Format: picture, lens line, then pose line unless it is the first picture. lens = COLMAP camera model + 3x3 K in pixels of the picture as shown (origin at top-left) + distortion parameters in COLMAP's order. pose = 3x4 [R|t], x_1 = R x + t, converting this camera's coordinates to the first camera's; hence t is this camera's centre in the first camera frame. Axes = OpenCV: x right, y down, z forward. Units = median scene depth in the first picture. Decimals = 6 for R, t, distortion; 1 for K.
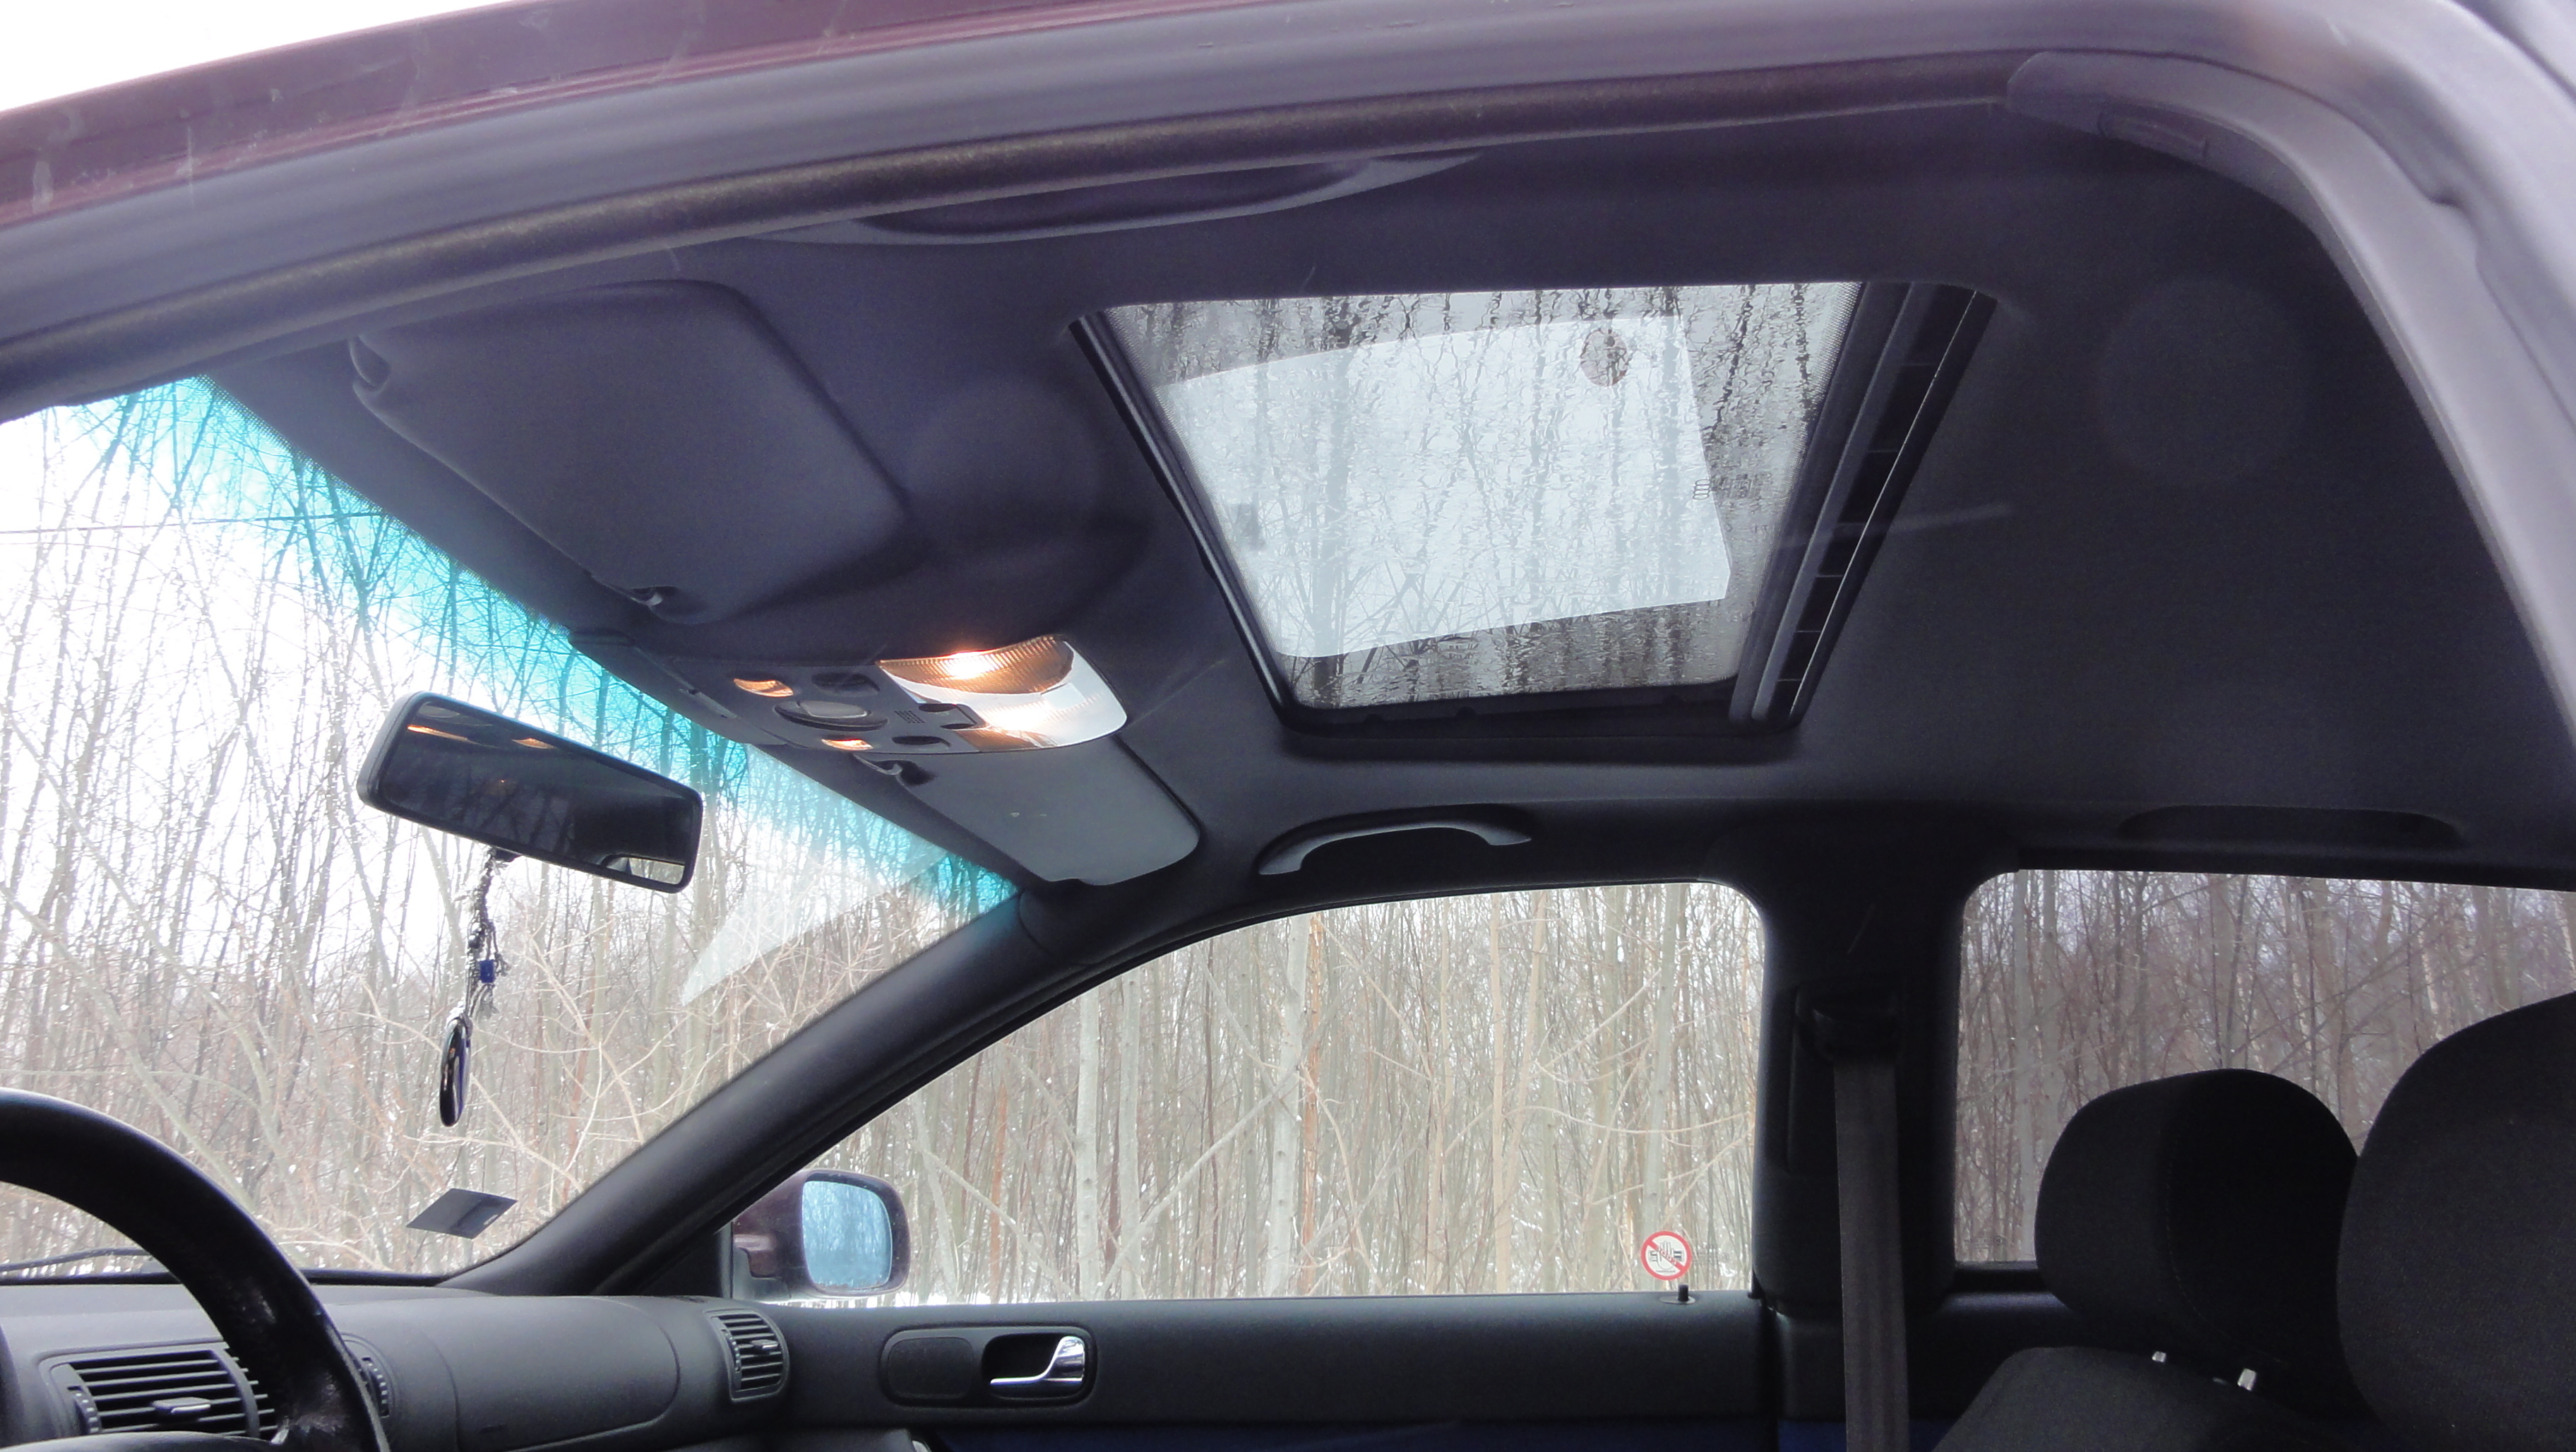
lens RADIAL K [[1811.2, 0, 1288.0], [0, 1811.2, 726.0], [0, 0, 1]] dist [-0.004586, 0.002404]
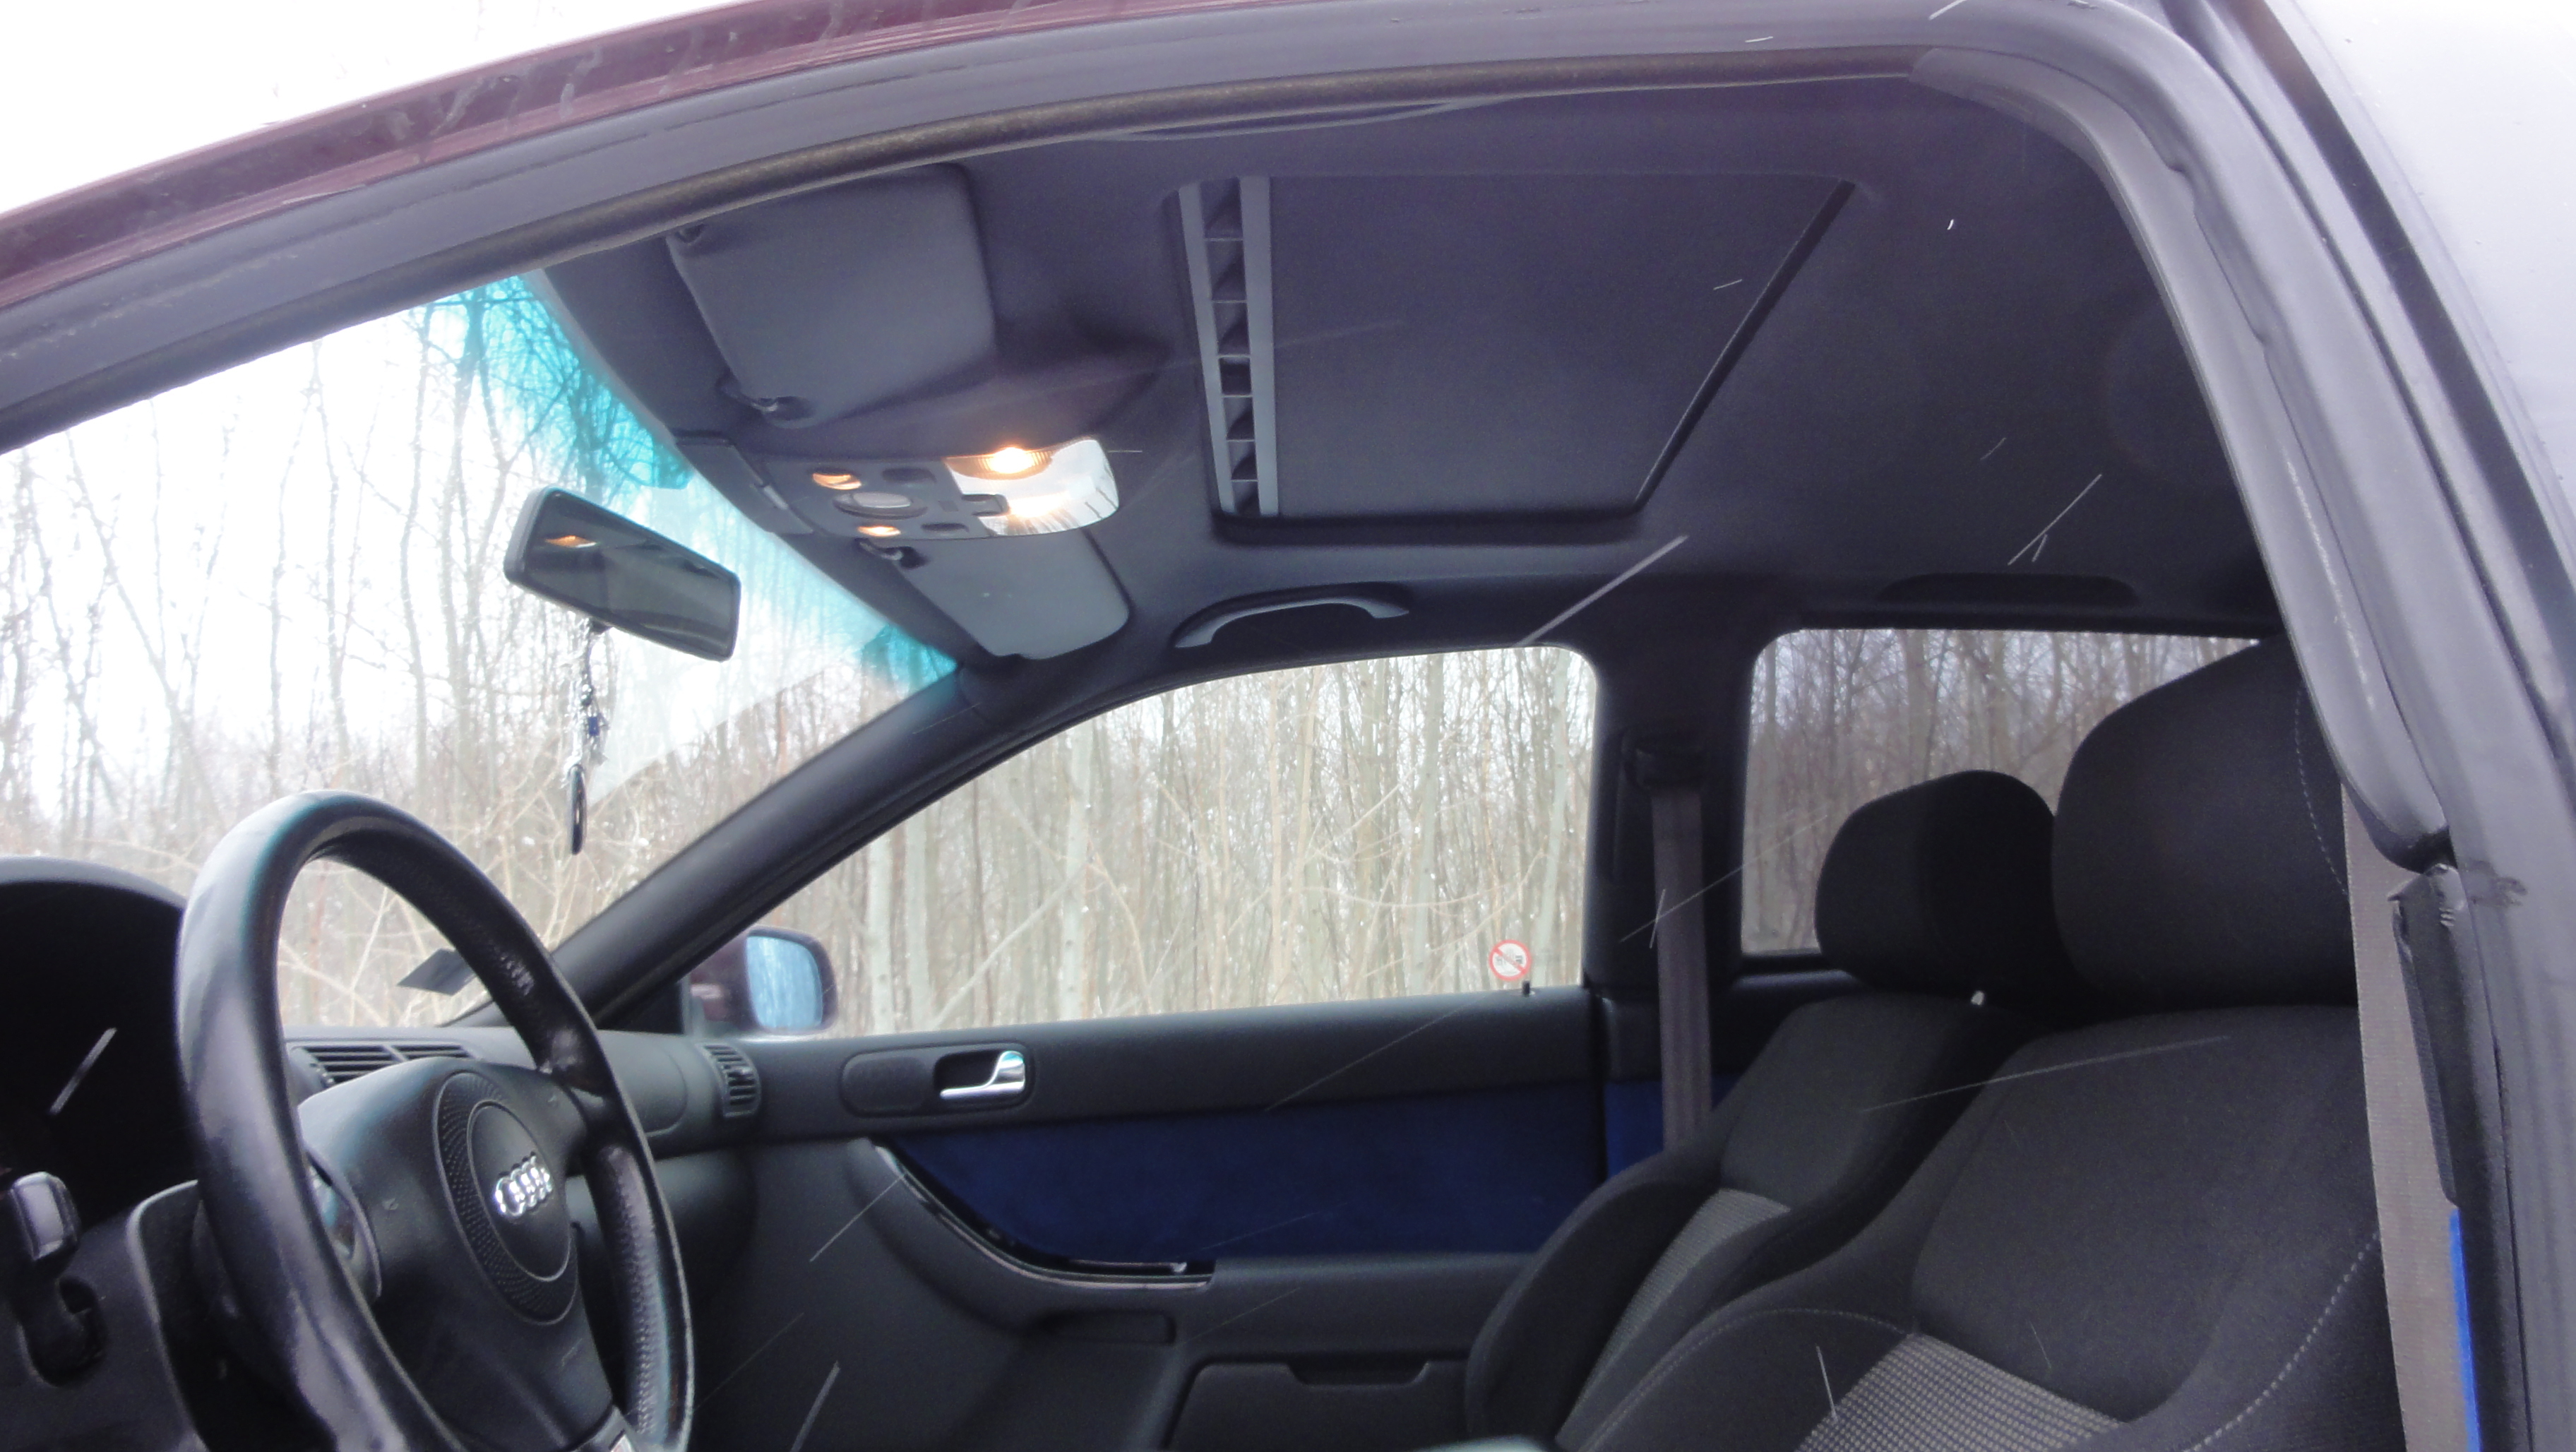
lens RADIAL K [[1811.2, 0, 1288.0], [0, 1811.2, 726.0], [0, 0, 1]] dist [-0.004586, 0.002404]
pose [[0.989141, -0.026090, 0.144637, -0.120511], [0.010842, 0.994390, 0.105223, 0.011788], [-0.146571, -0.102512, 0.983874, -0.163111]]
